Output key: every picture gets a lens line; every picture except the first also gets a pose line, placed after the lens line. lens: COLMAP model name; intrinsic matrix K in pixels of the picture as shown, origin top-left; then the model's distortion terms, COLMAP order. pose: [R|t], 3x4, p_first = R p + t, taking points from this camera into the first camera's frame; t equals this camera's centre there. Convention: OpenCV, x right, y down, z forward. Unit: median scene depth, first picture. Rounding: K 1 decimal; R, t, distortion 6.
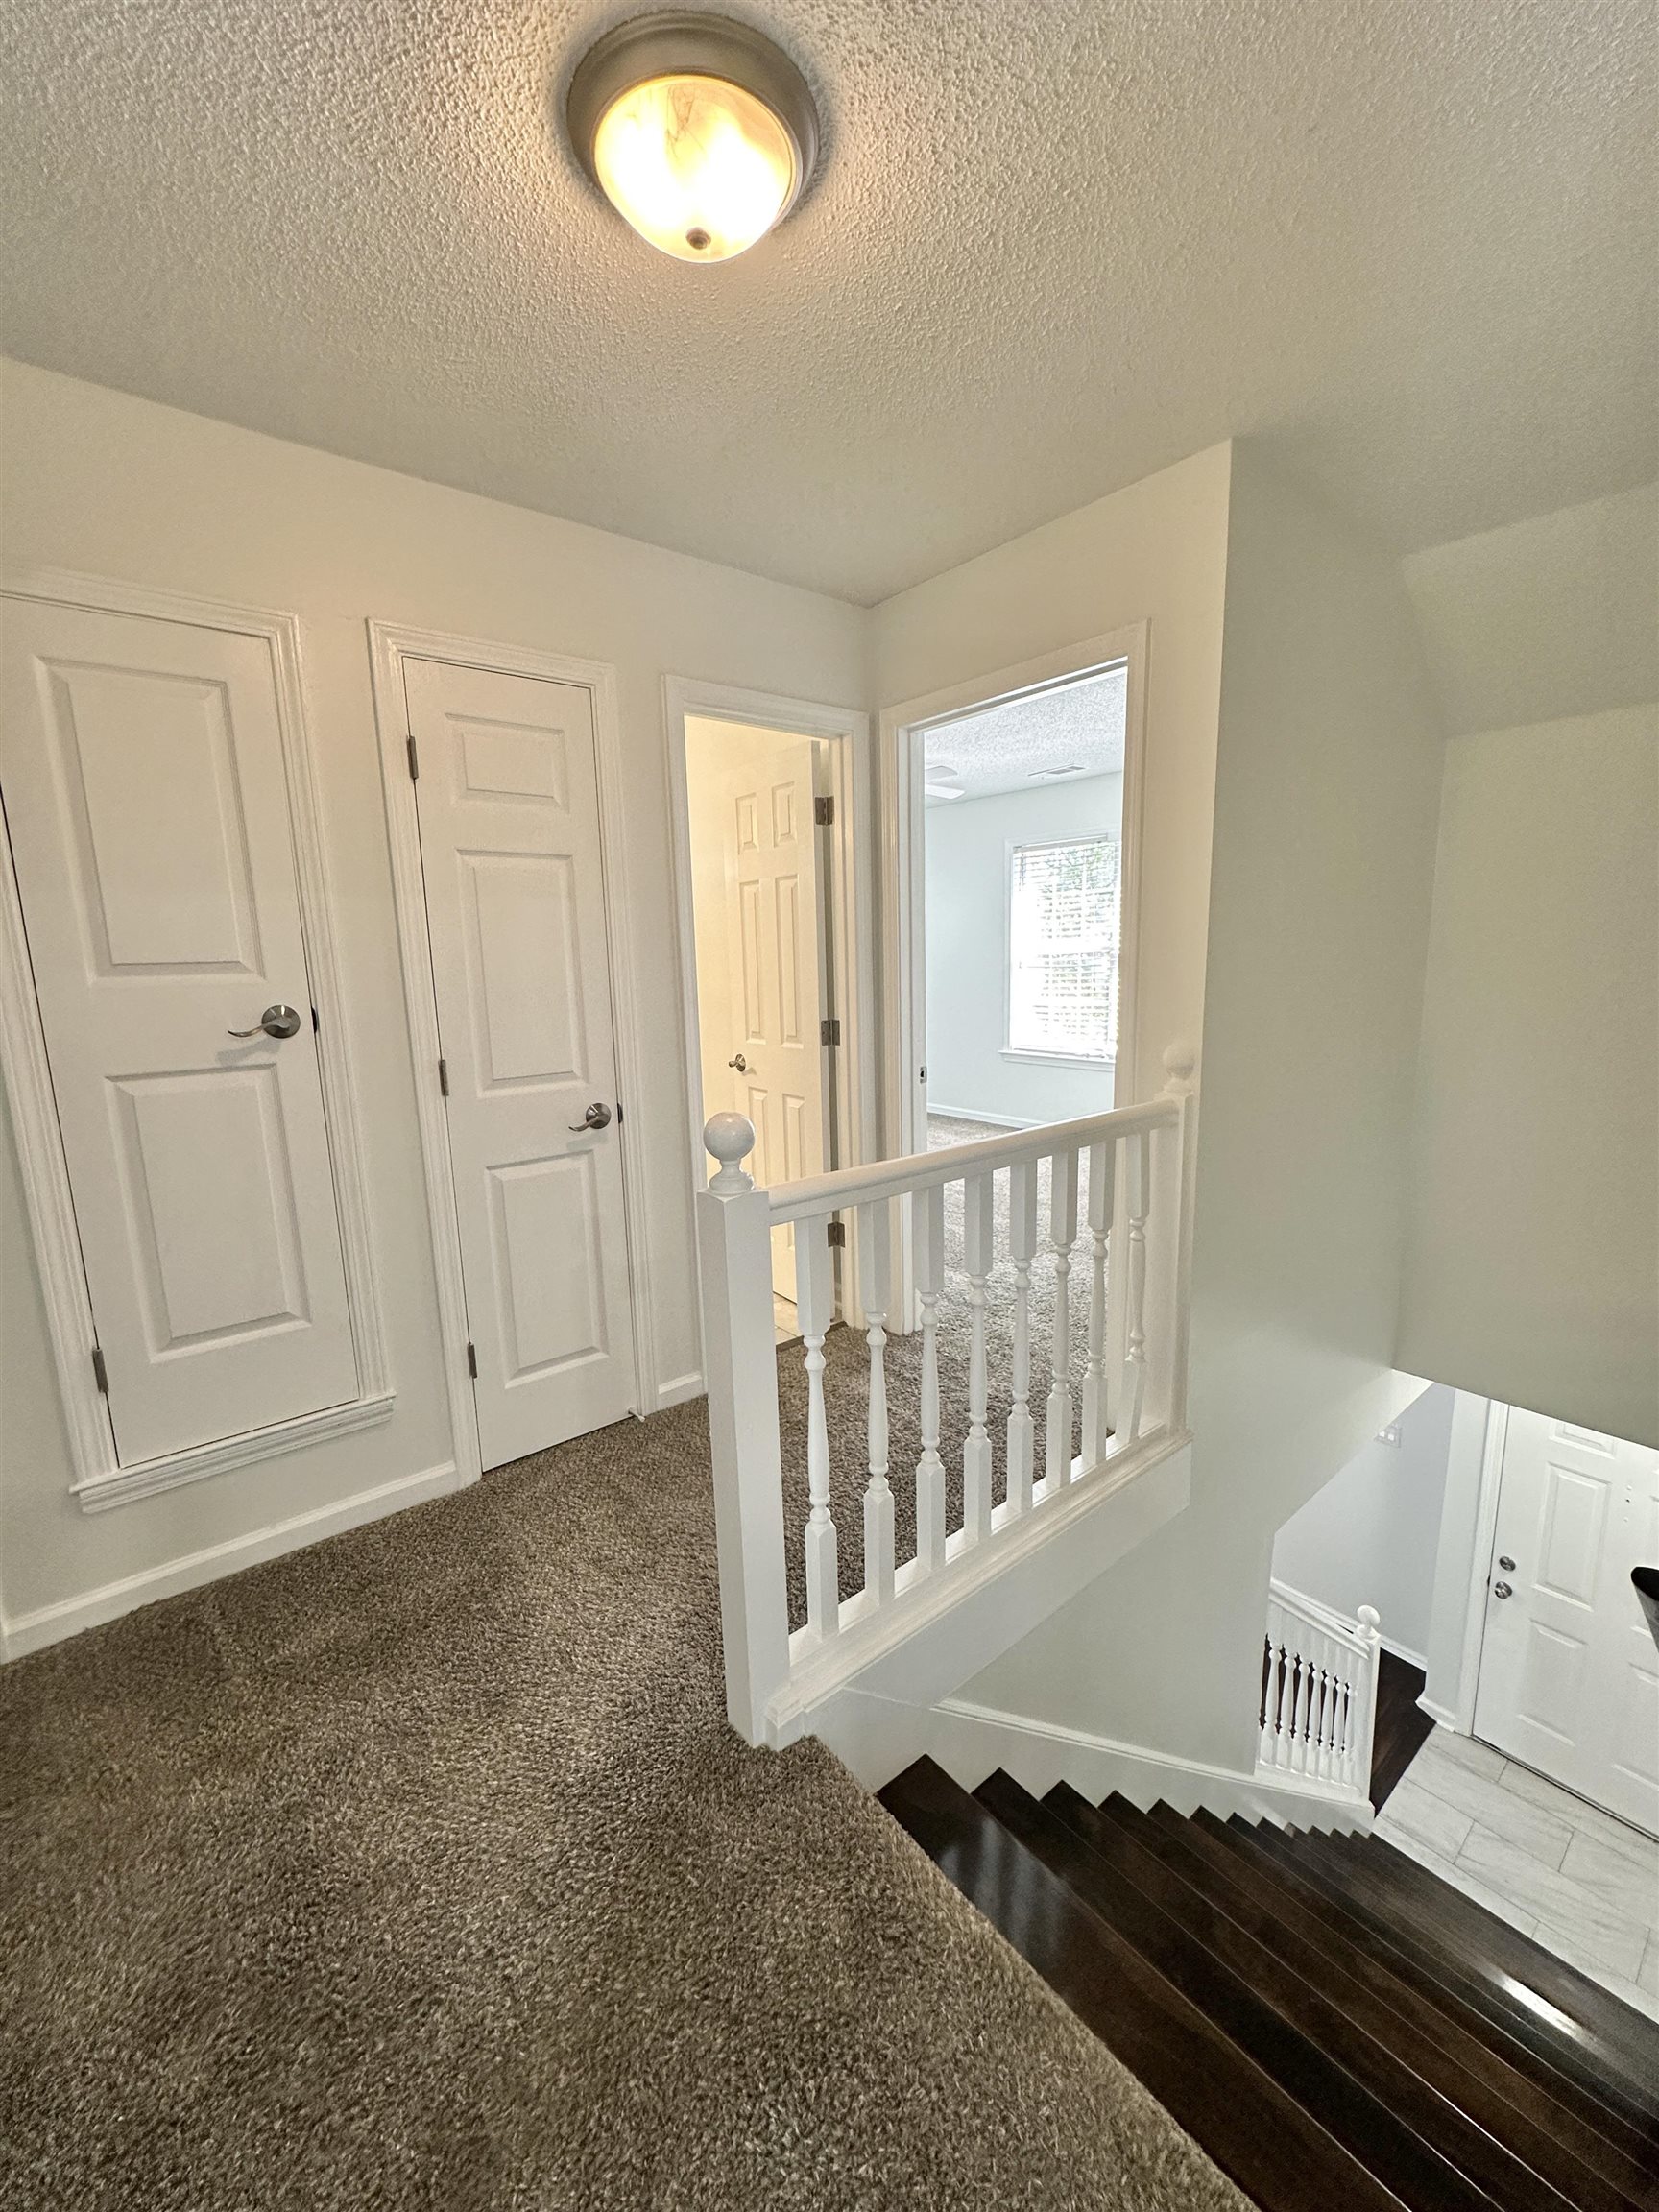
lens RADIAL K [[875.7, 0, 815.2], [0, 875.7, 1102.4], [0, 0, 1]] dist [0.000062, 0.000804]
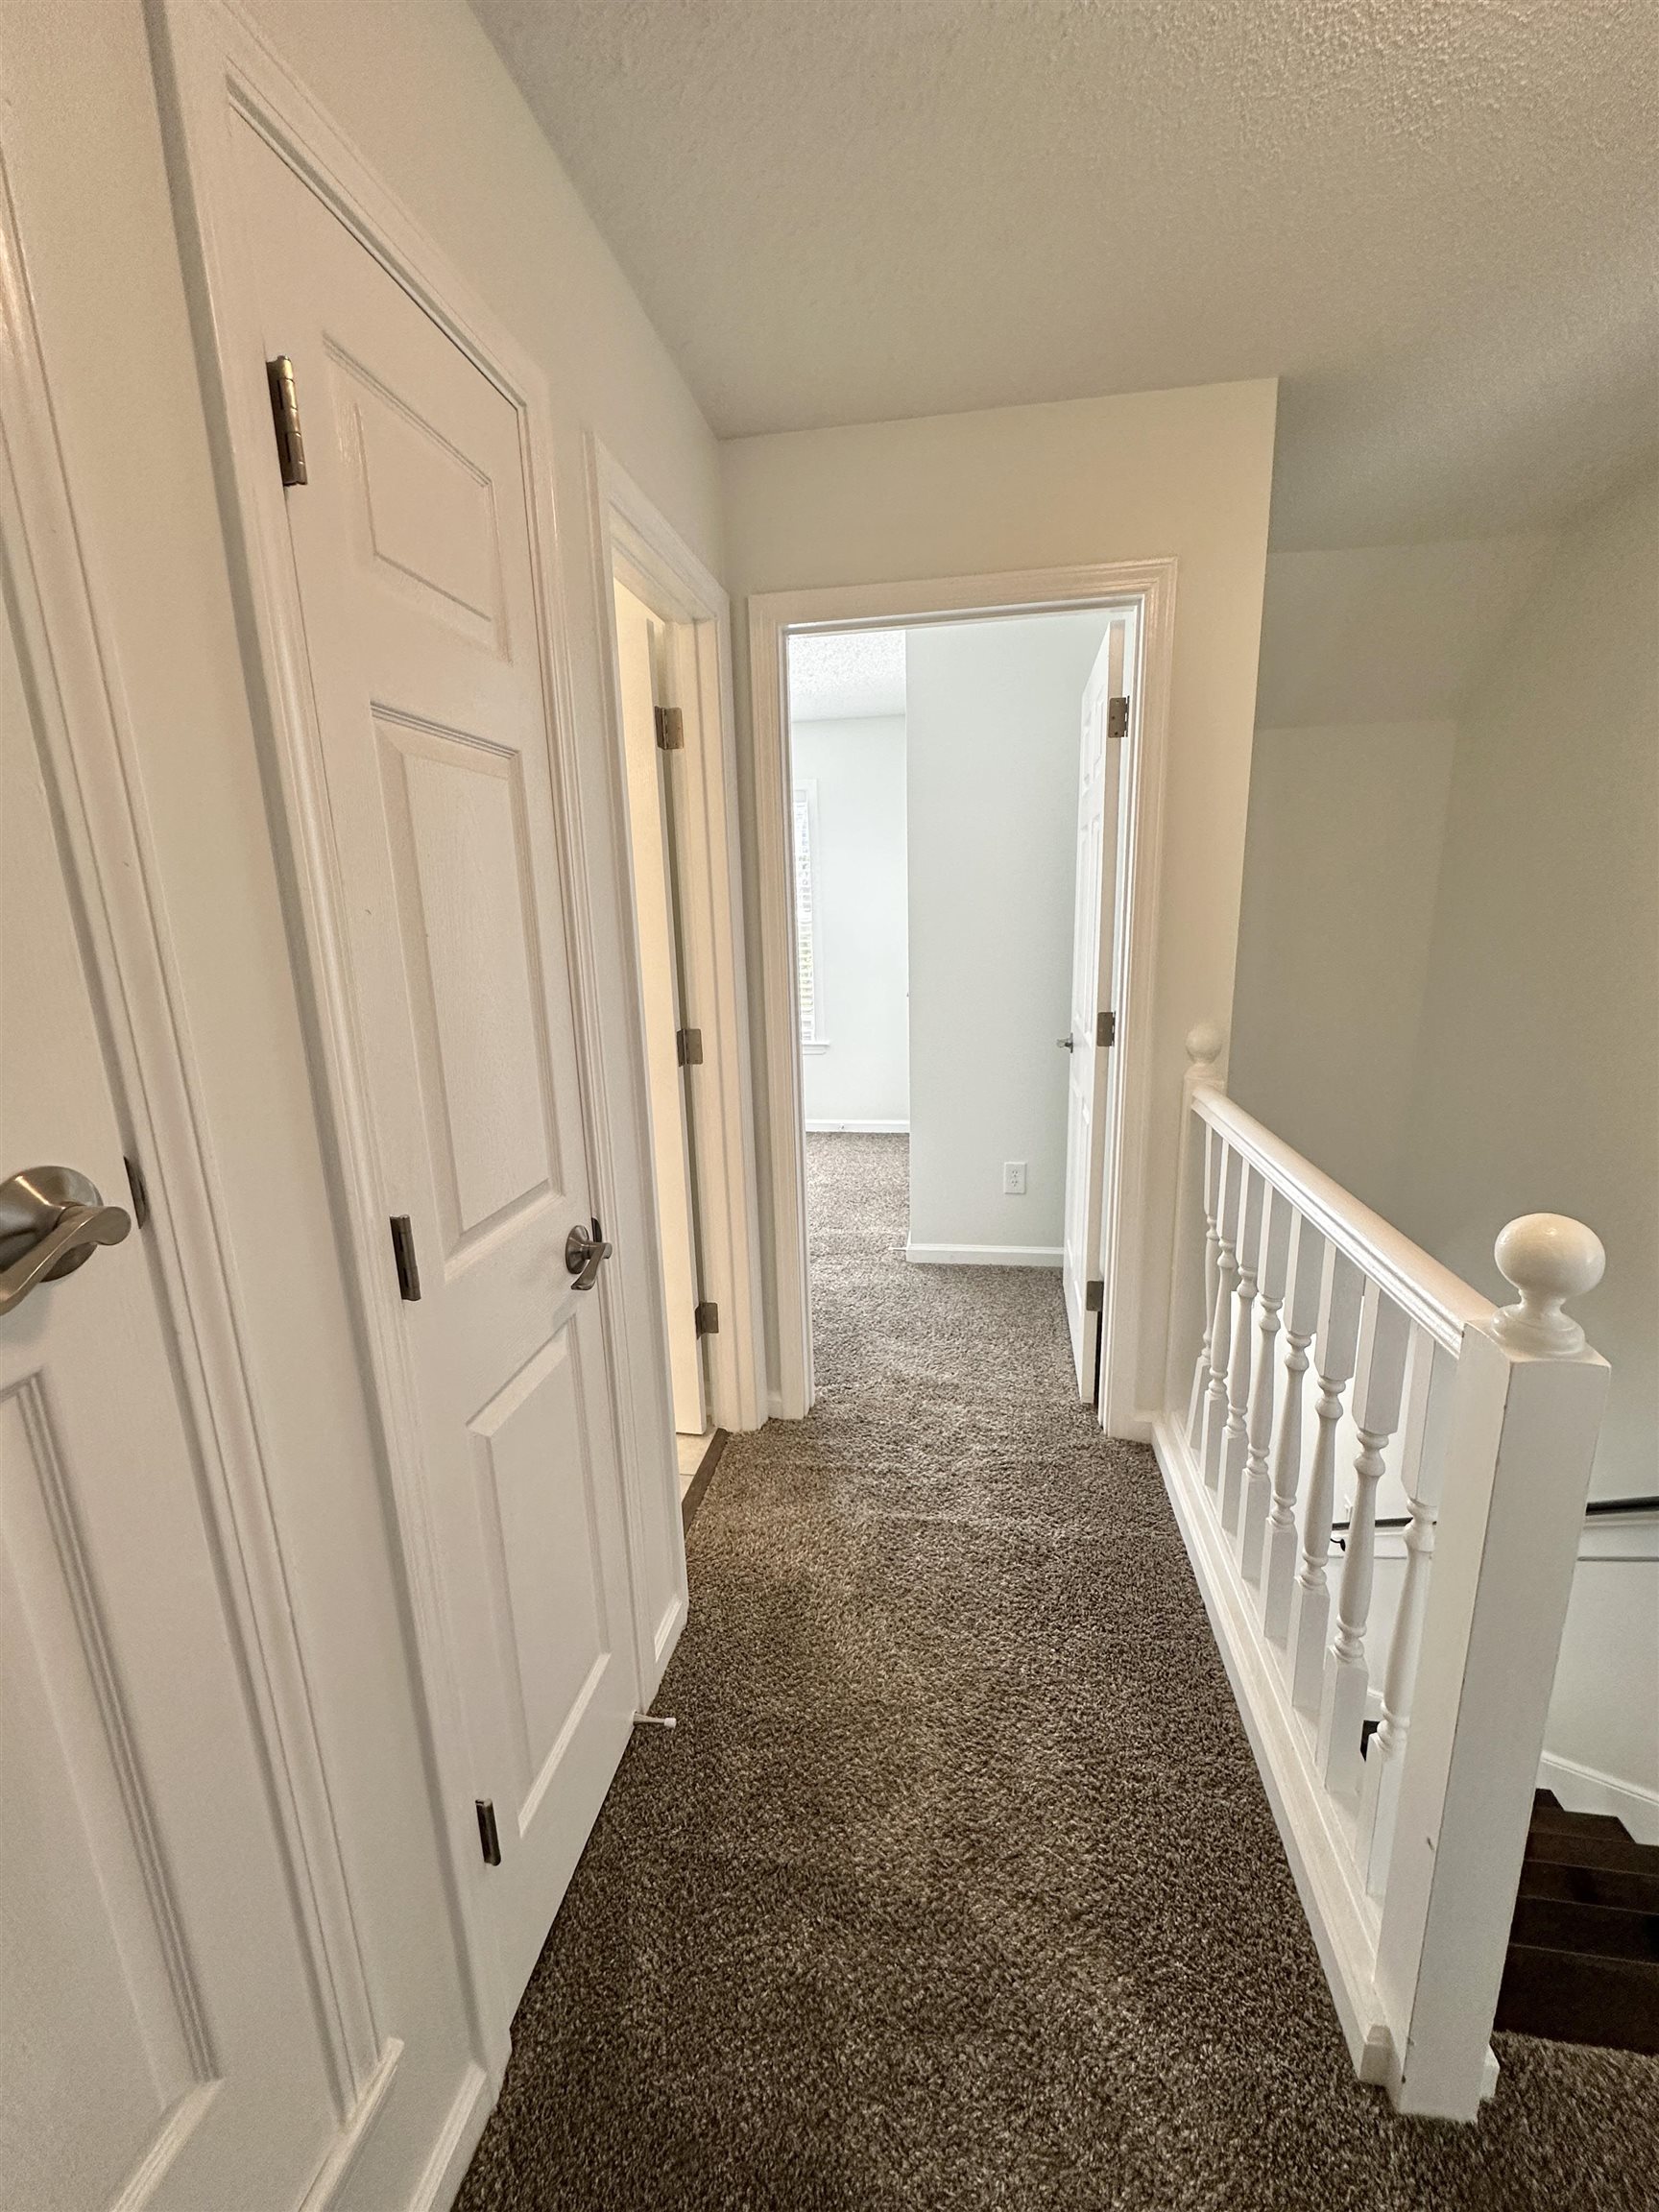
lens RADIAL K [[873.0, 0, 834.3], [0, 873.0, 1113.5], [0, 0, 1]] dist [-0.000201, 0.000015]
pose [[0.737594, -0.146799, 0.659094, -0.431111], [0.120590, 0.989028, 0.085333, -0.085485], [-0.664390, 0.016539, 0.747203, 0.452350]]
